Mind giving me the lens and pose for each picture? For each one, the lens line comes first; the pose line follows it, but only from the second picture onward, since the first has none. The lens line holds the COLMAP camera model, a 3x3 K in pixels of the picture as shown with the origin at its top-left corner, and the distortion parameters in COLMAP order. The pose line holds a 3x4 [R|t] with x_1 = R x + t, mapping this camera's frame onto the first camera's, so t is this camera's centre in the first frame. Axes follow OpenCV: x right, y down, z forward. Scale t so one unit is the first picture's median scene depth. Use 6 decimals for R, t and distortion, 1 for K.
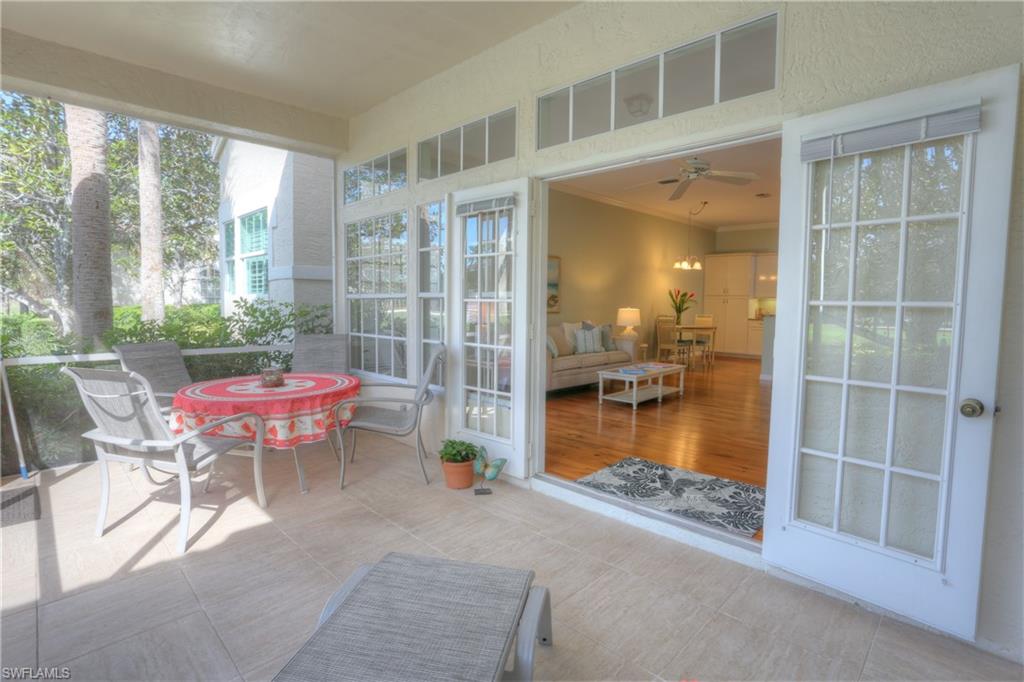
lens RADIAL K [[496.2, 0, 528.3], [0, 496.2, 332.5], [0, 0, 1]] dist [-0.060104, 0.012033]
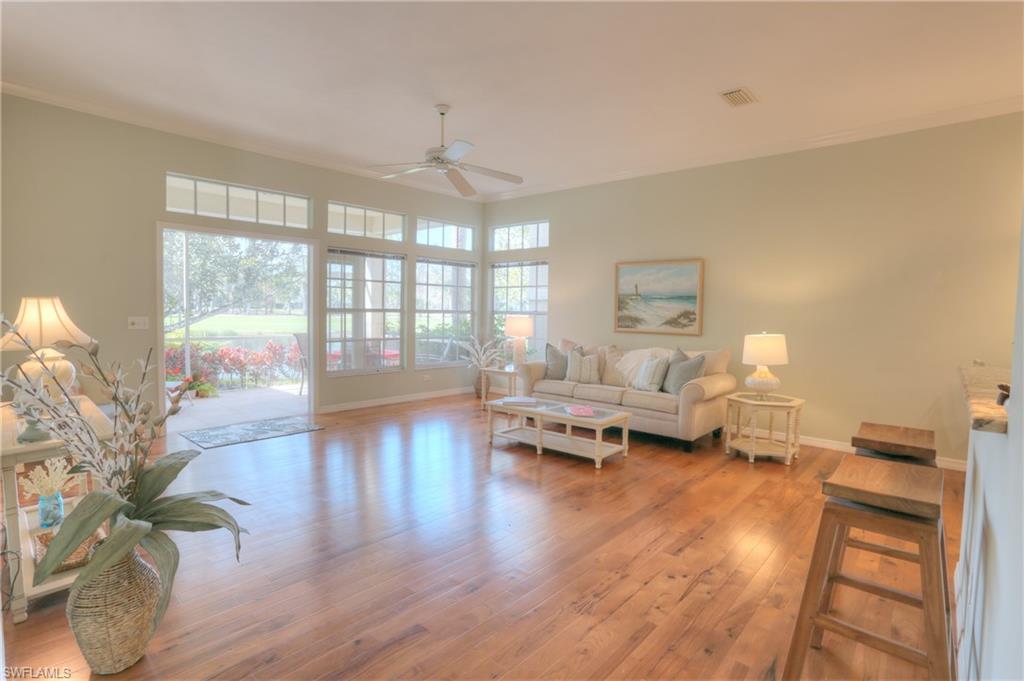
lens RADIAL K [[496.2, 0, 513.7], [0, 496.2, 338.0], [0, 0, 1]] dist [-0.060104, 0.012033]
pose [[0.031020, 0.045887, -0.998465, 0.784825], [-0.078553, 0.995968, 0.043332, -0.047410], [0.996427, 0.077088, 0.034500, 0.726185]]
